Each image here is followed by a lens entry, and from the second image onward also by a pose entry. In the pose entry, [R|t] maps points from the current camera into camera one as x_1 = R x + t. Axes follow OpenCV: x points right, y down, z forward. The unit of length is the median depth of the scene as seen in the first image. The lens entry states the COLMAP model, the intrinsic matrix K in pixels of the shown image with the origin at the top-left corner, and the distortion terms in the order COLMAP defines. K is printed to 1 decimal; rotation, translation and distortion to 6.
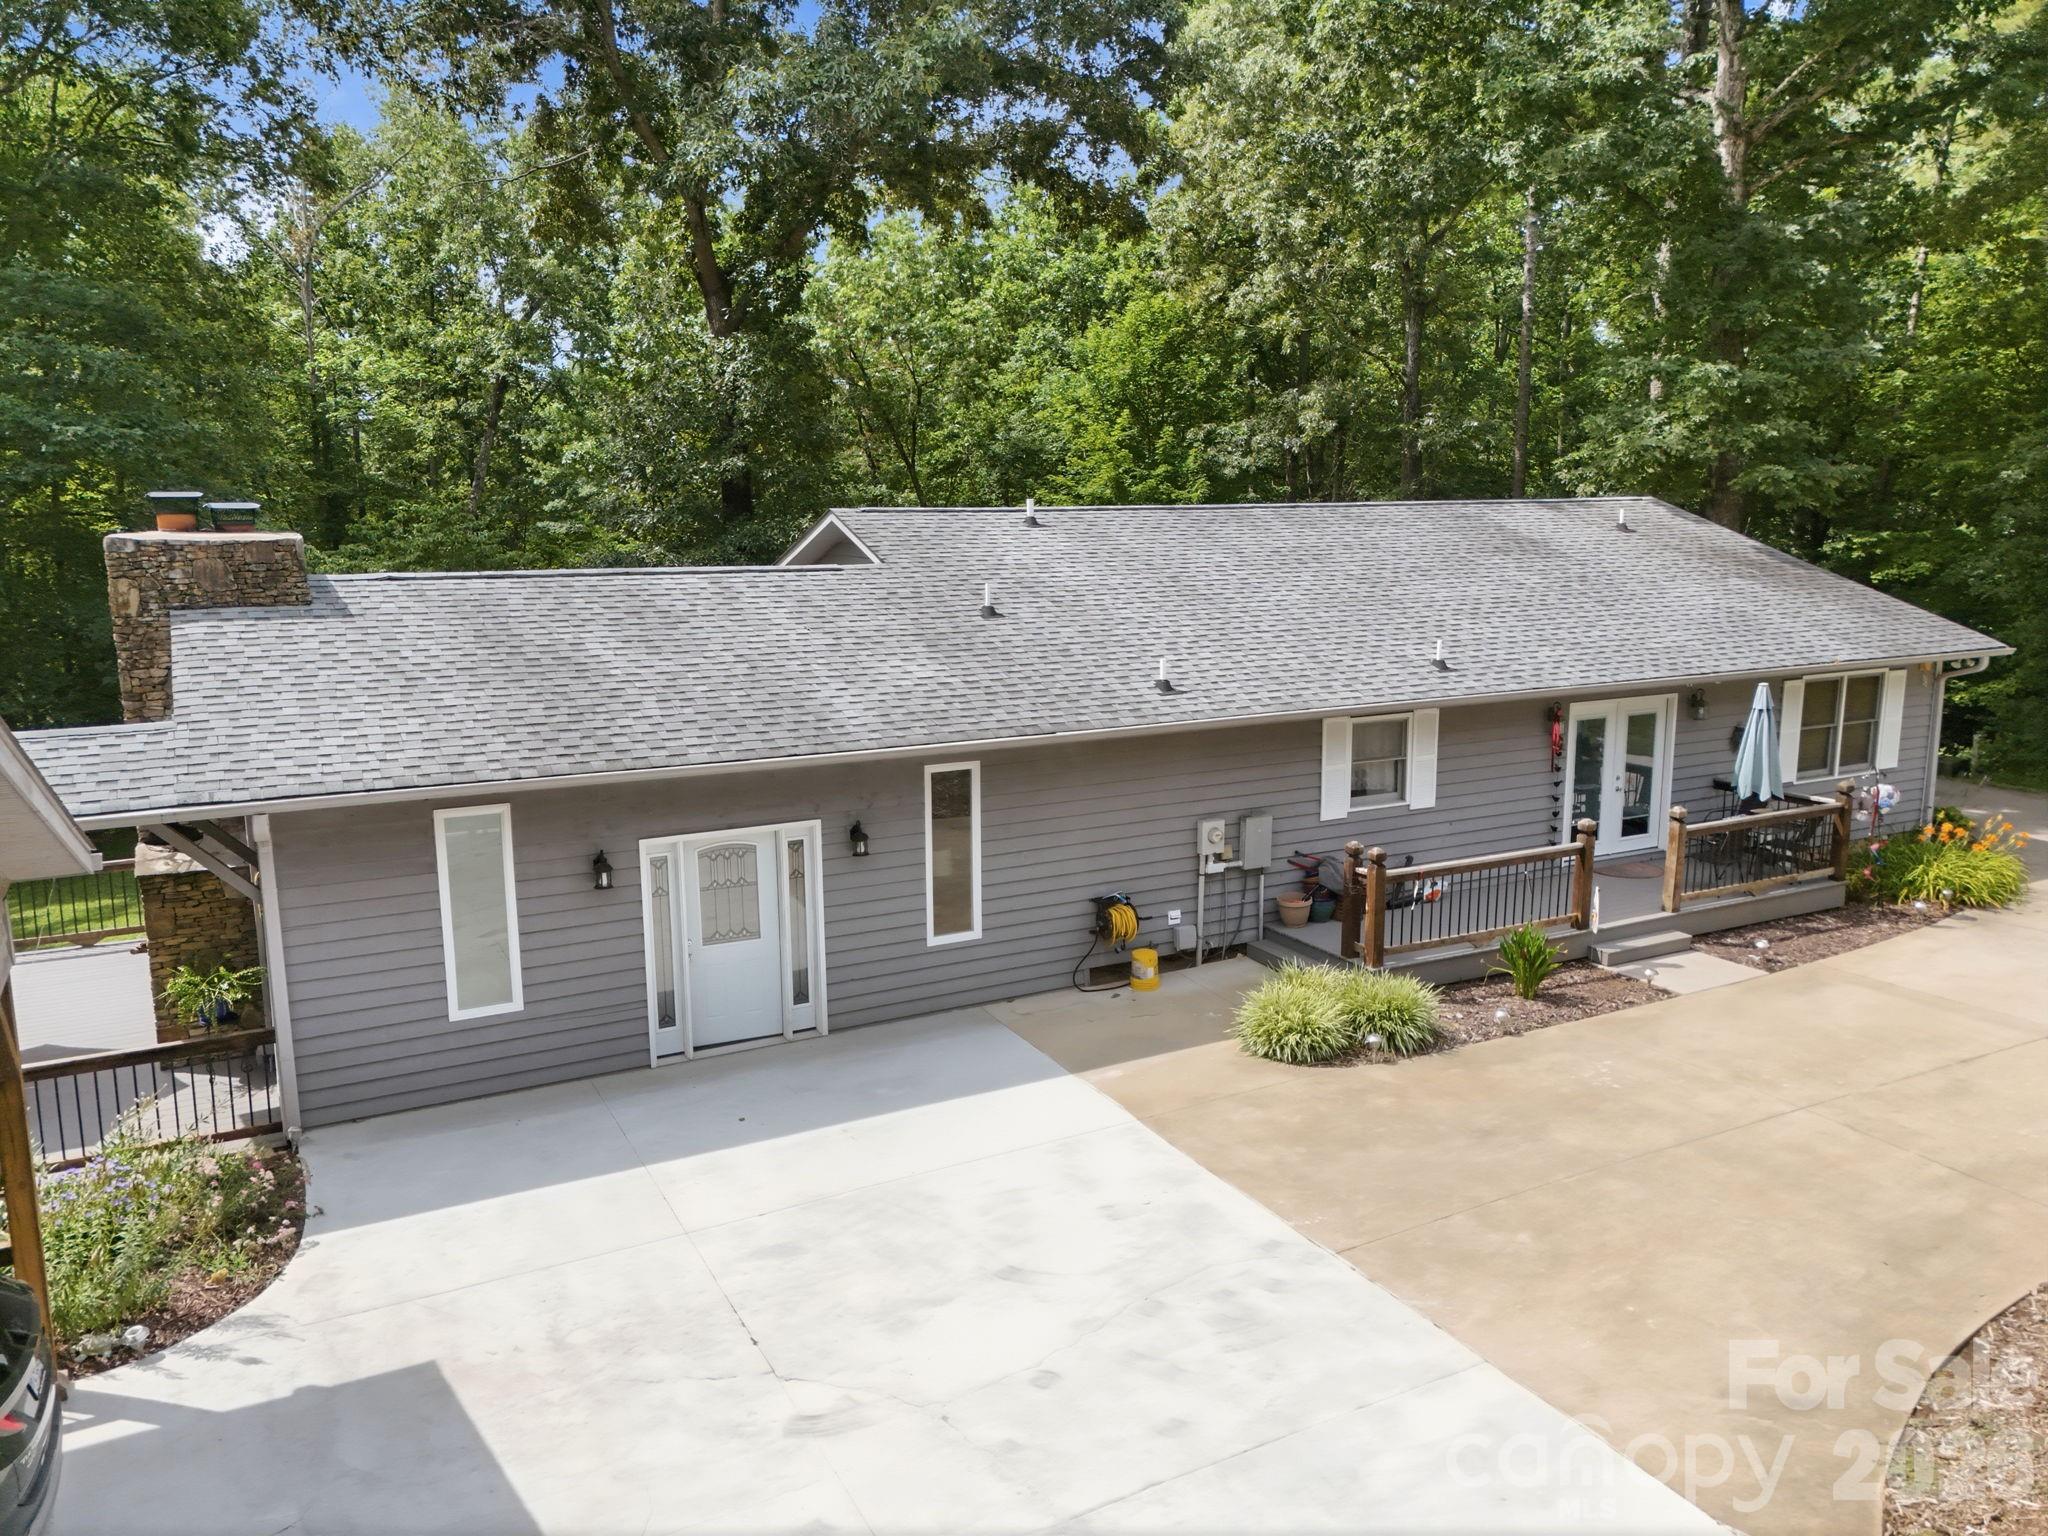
lens RADIAL K [[1463.4, 0, 1032.0], [0, 1463.4, 757.8], [0, 0, 1]] dist [0.037559, -0.009533]
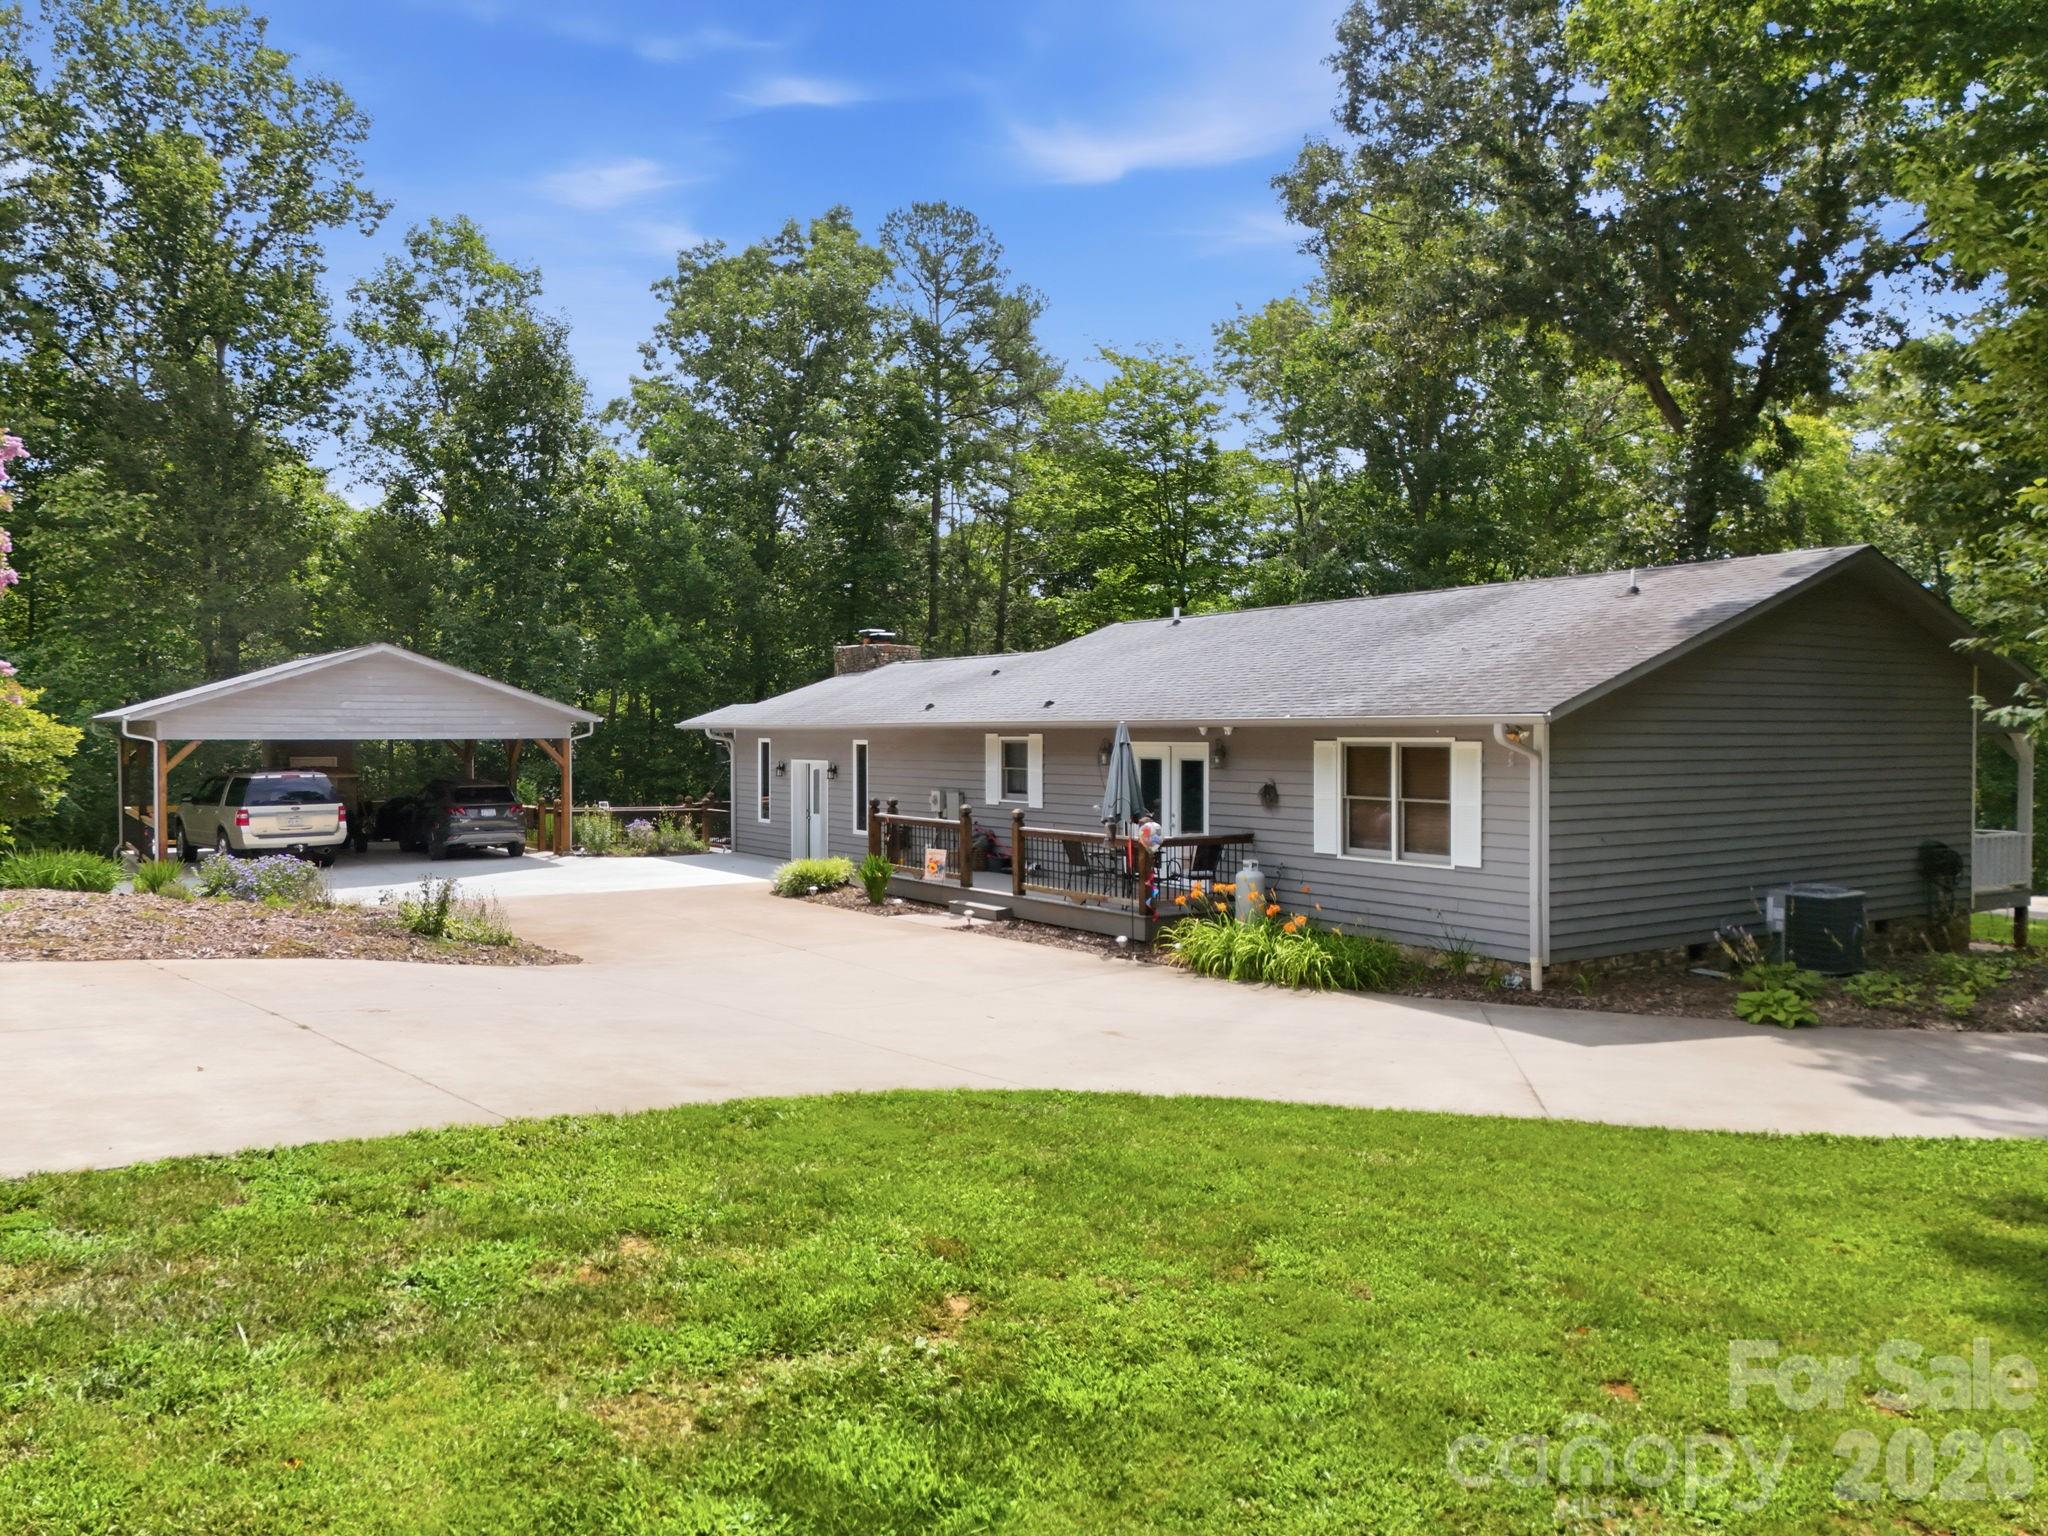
lens RADIAL K [[1463.4, 0, 1020.4], [0, 1463.4, 768.6], [0, 0, 1]] dist [0.037559, -0.009533]
pose [[0.118365, 0.028001, -0.992575, 1.652357], [-0.176945, 0.984198, 0.006664, -0.008177], [0.977077, 0.174842, 0.121449, 0.848377]]
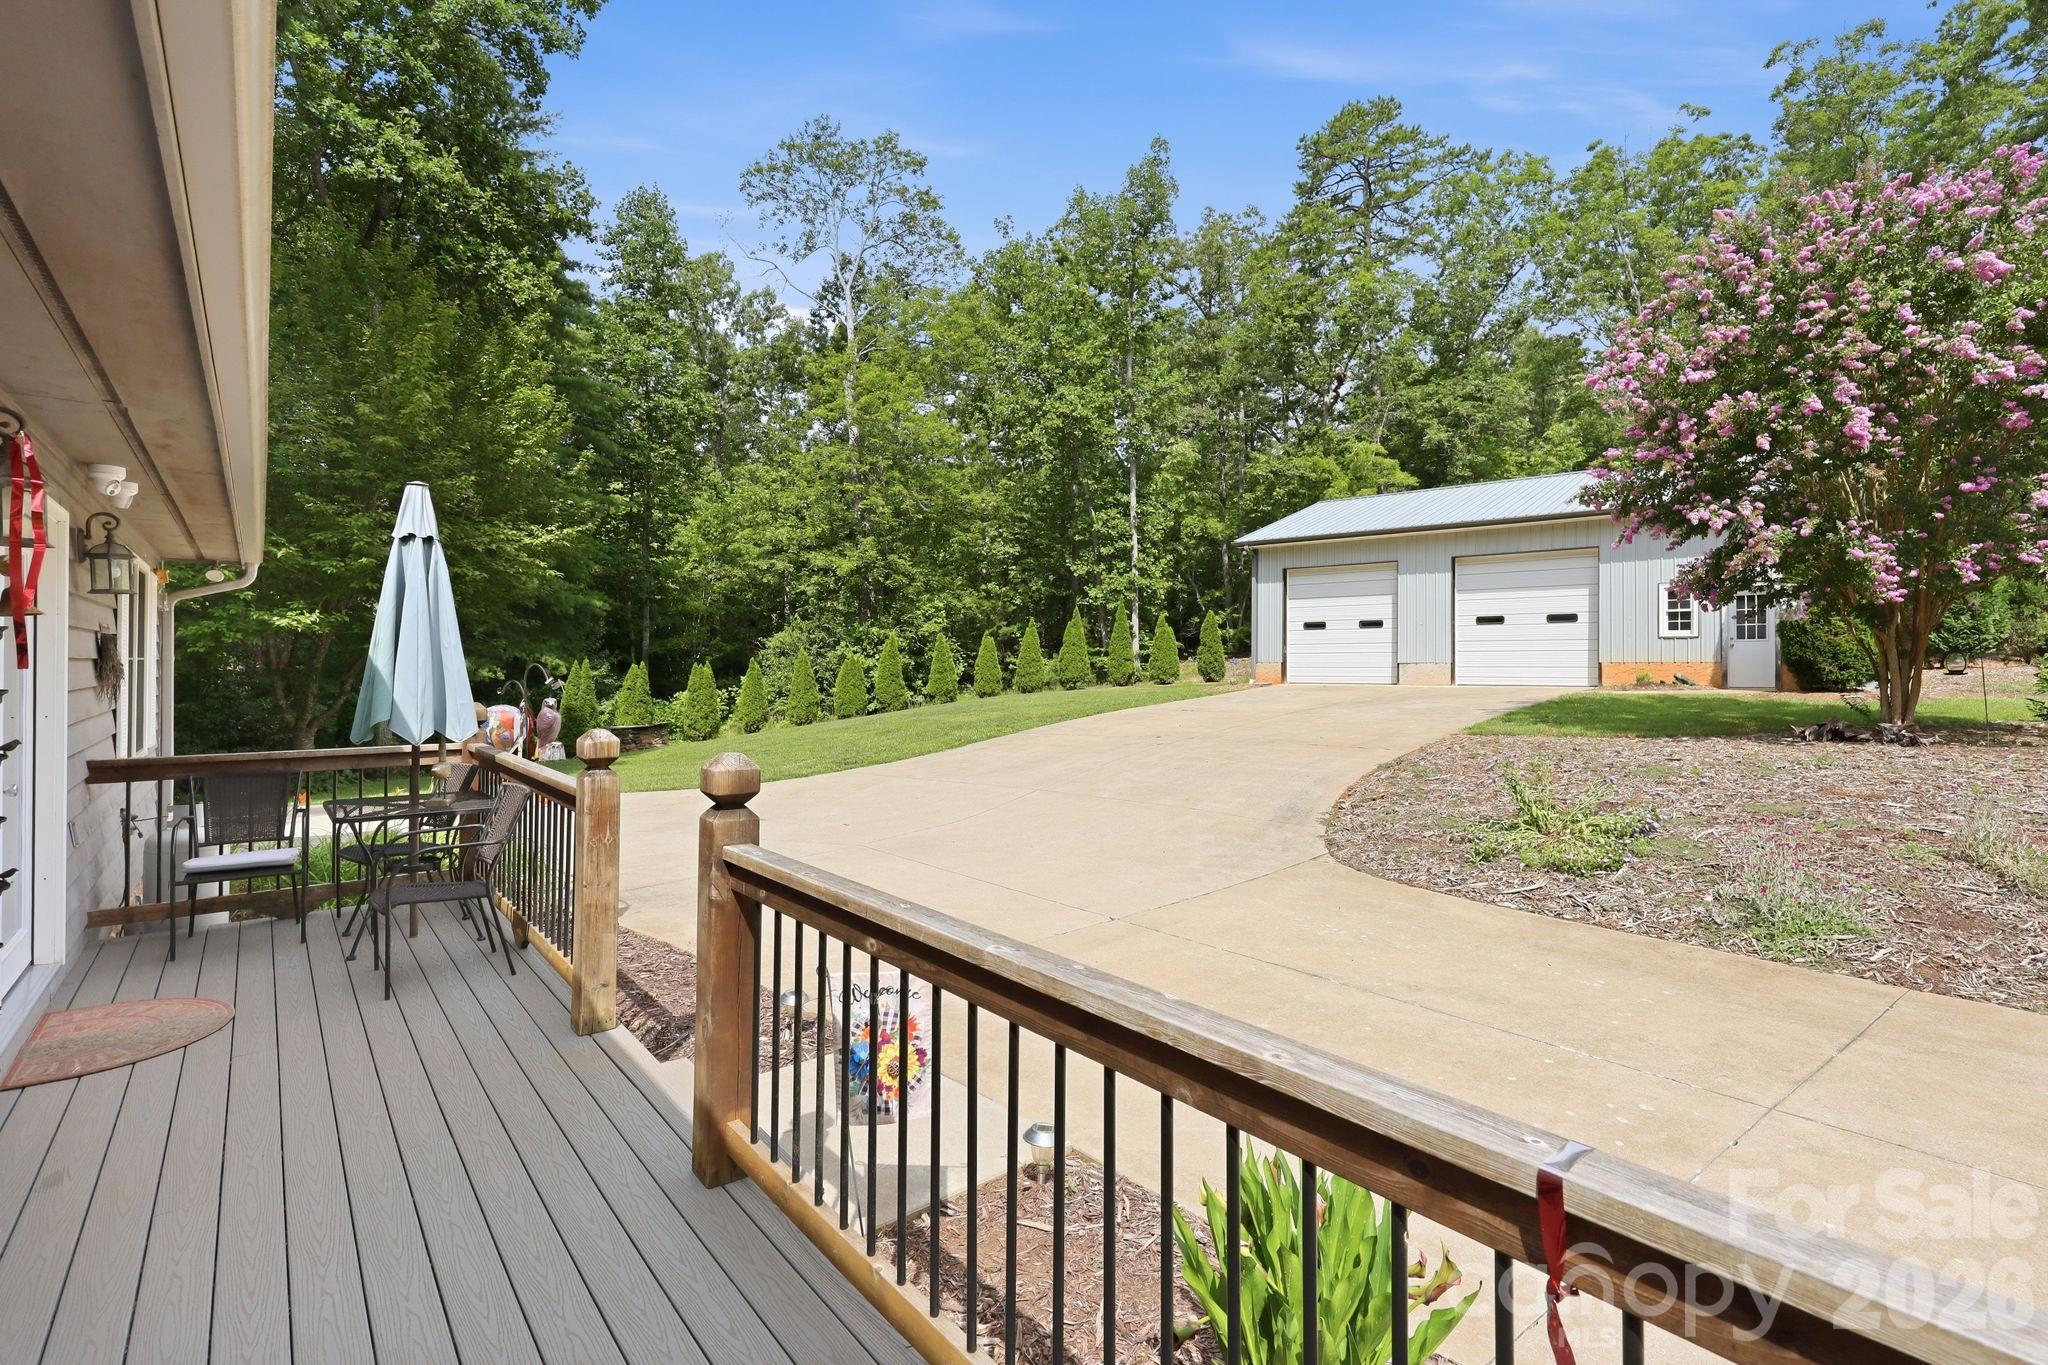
lens RADIAL K [[912.7, 0, 1044.5], [0, 912.7, 683.6], [0, 0, 1]] dist [0.004840, 0.000407]
pose [[-0.202163, 0.014414, 0.979246, 0.198152], [0.169524, 0.985313, 0.020495, 0.036906], [-0.964568, 0.170148, -0.201637, 0.932451]]
